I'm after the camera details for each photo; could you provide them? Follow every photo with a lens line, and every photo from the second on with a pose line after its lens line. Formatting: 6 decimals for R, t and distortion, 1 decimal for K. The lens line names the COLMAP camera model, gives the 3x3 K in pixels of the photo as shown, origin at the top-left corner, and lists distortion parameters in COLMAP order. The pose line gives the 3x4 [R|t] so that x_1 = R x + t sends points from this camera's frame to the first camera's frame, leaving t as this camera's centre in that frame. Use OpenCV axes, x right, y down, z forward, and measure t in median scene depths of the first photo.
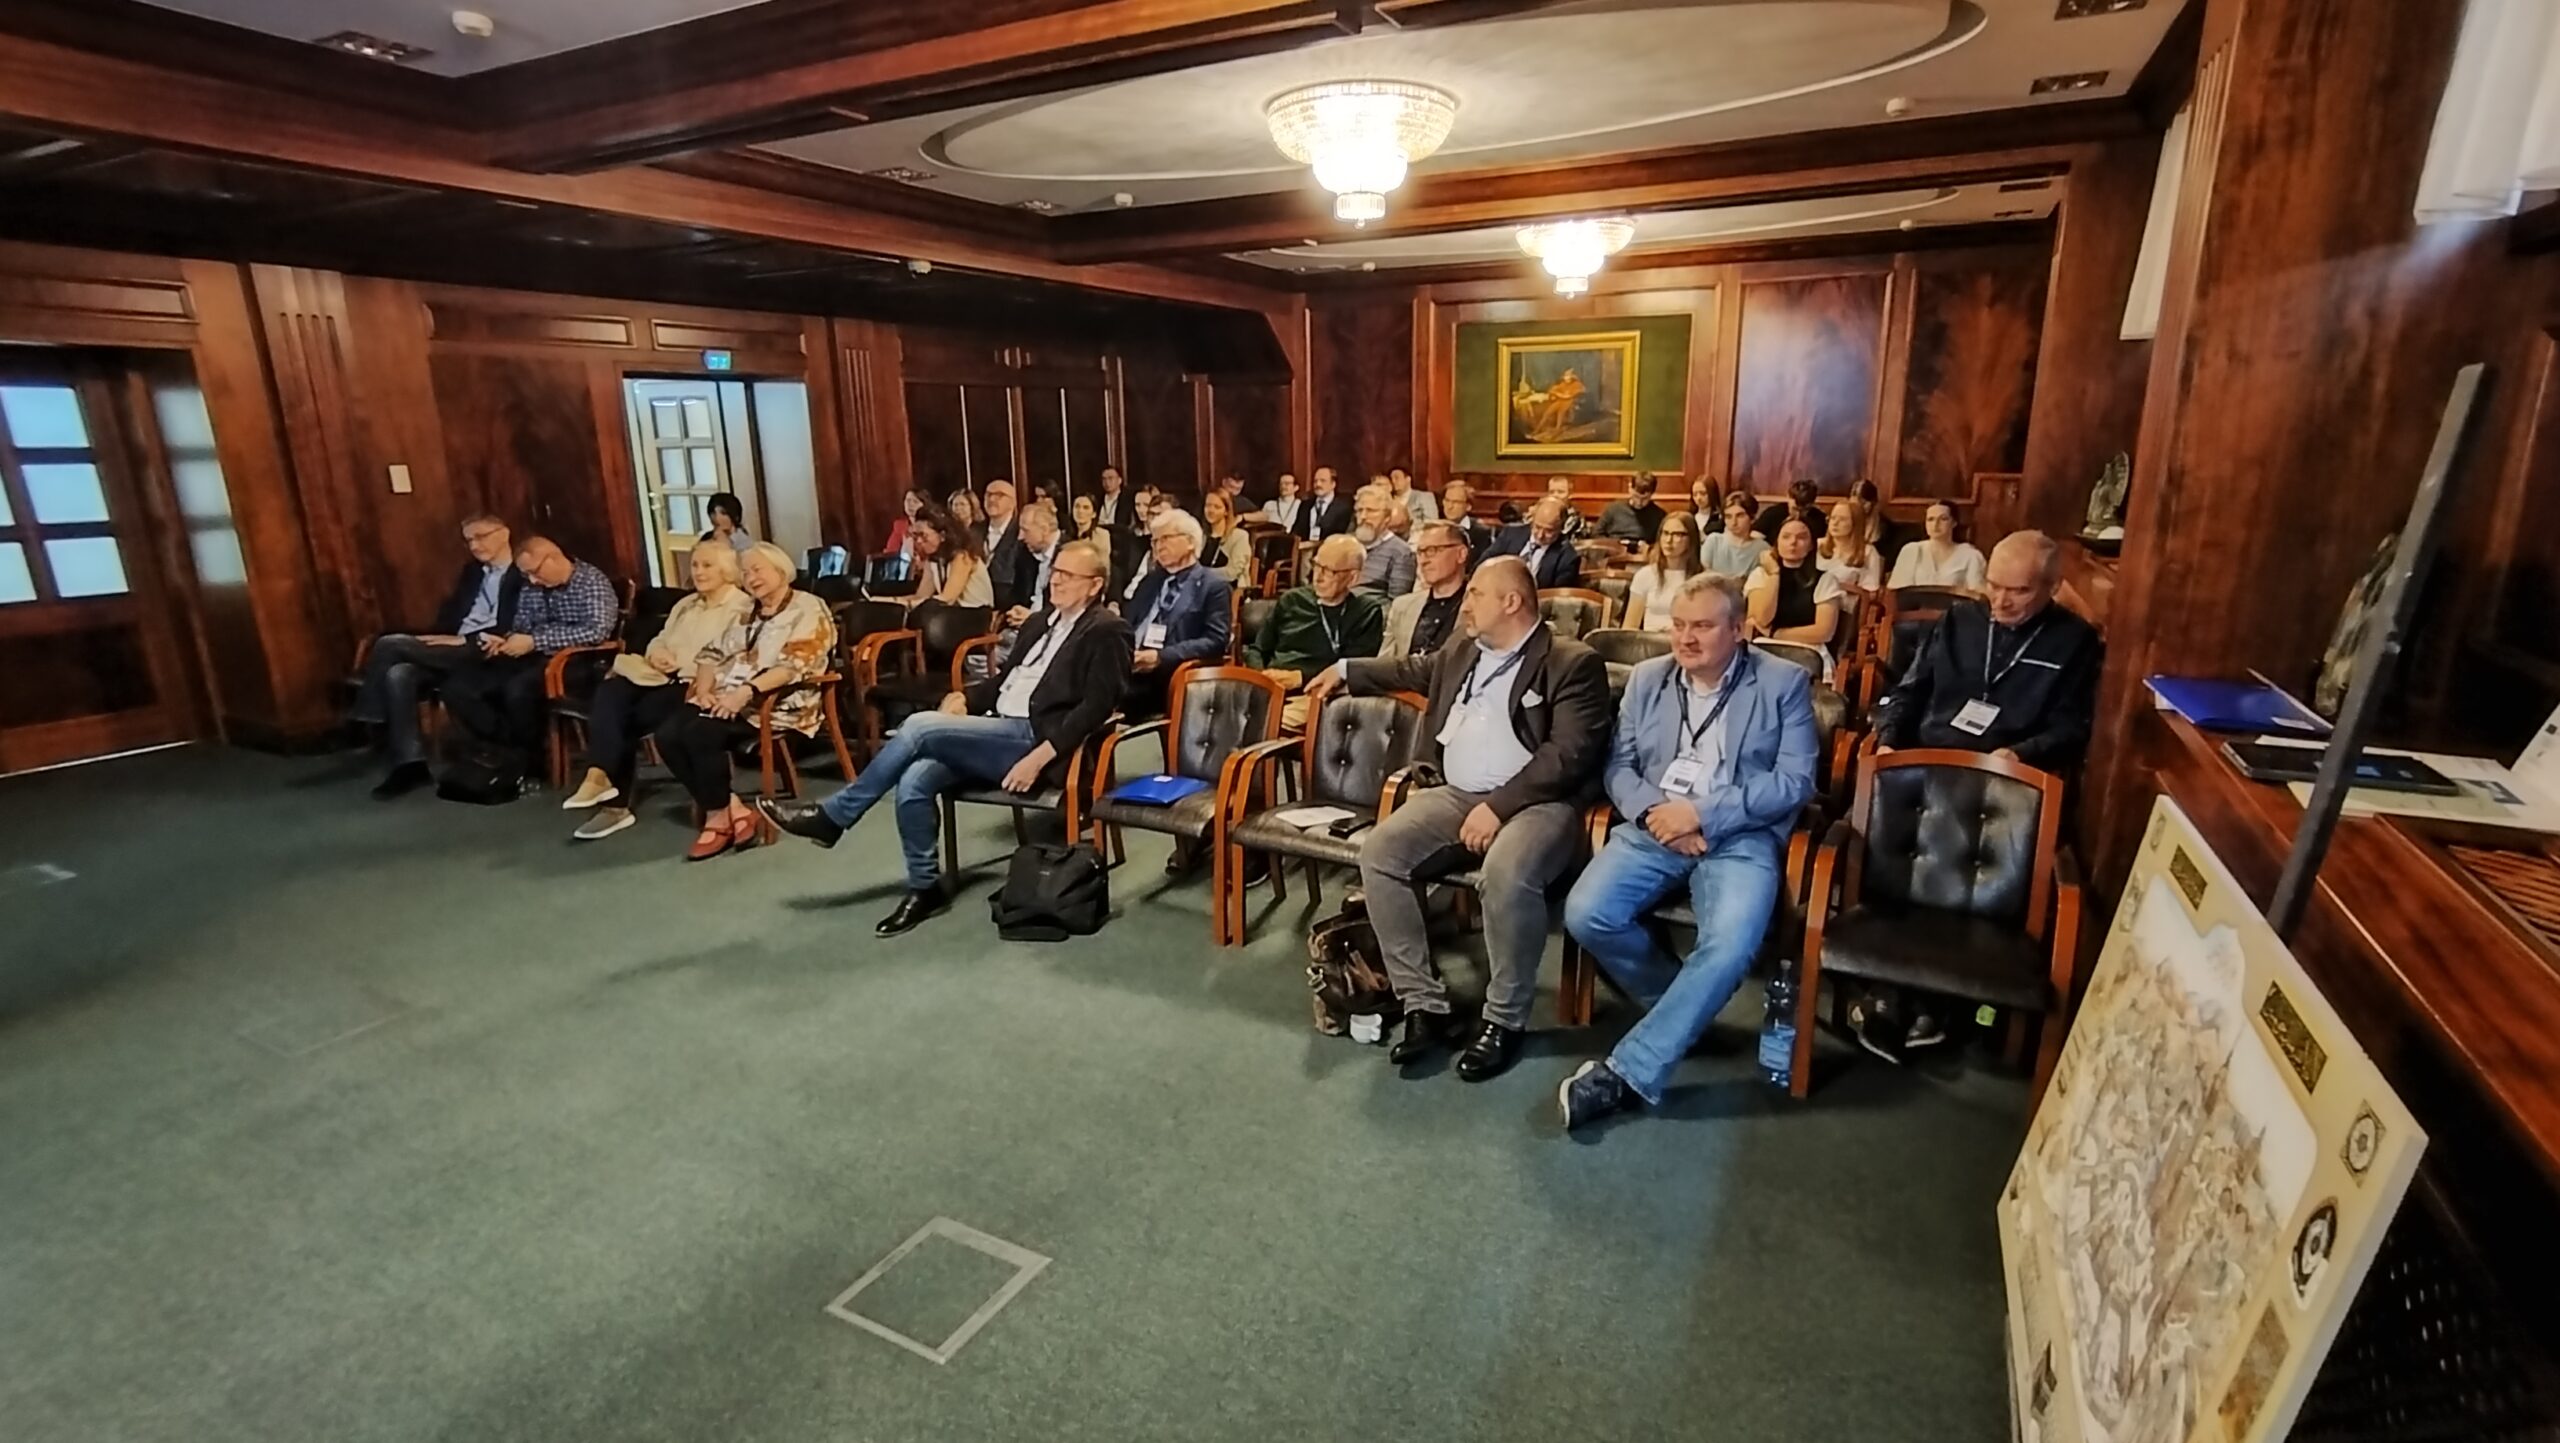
lens RADIAL K [[1202.9, 0, 1280.0], [0, 1202.9, 721.5], [0, 0, 1]] dist [-0.021189, 0.021377]
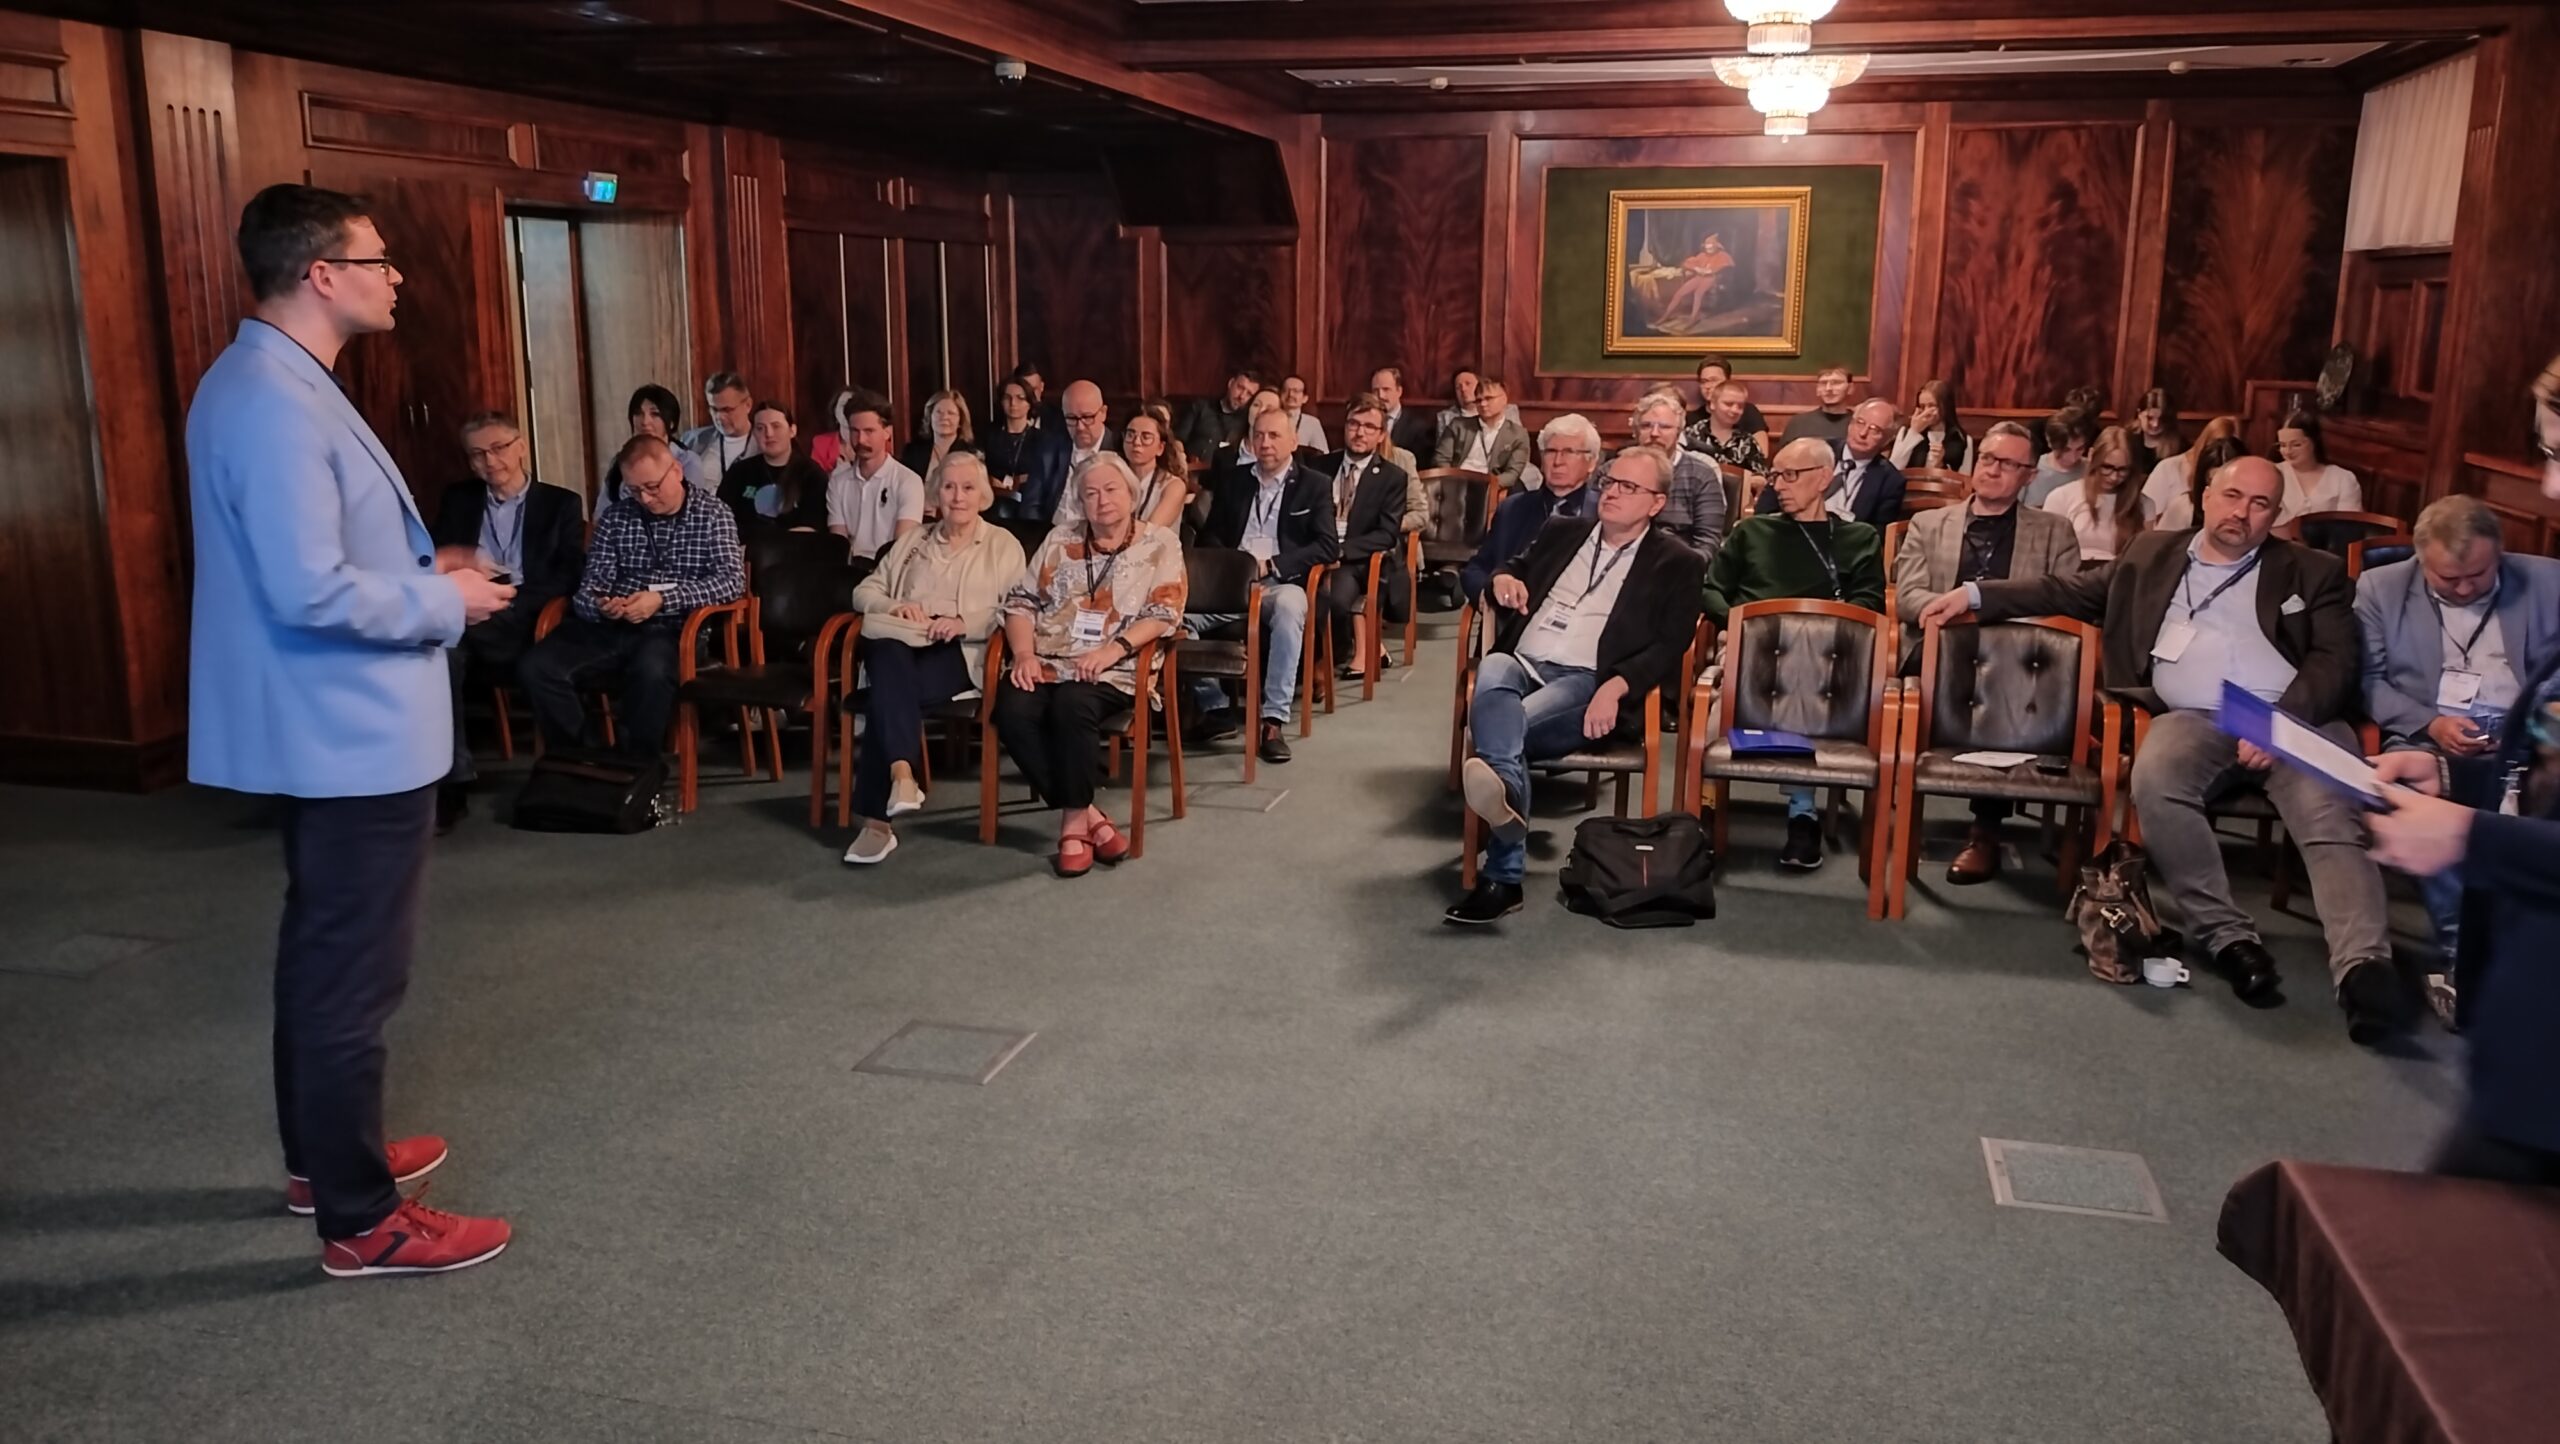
lens RADIAL K [[1975.9, 0, 1280.0], [0, 1975.9, 722.0], [0, 0, 1]] dist [0.034837, -0.063666]
pose [[0.973810, -0.027937, 0.225640, -0.336817], [0.035640, 0.998910, -0.030136, 0.032707], [-0.224552, 0.037389, 0.973744, -0.116759]]
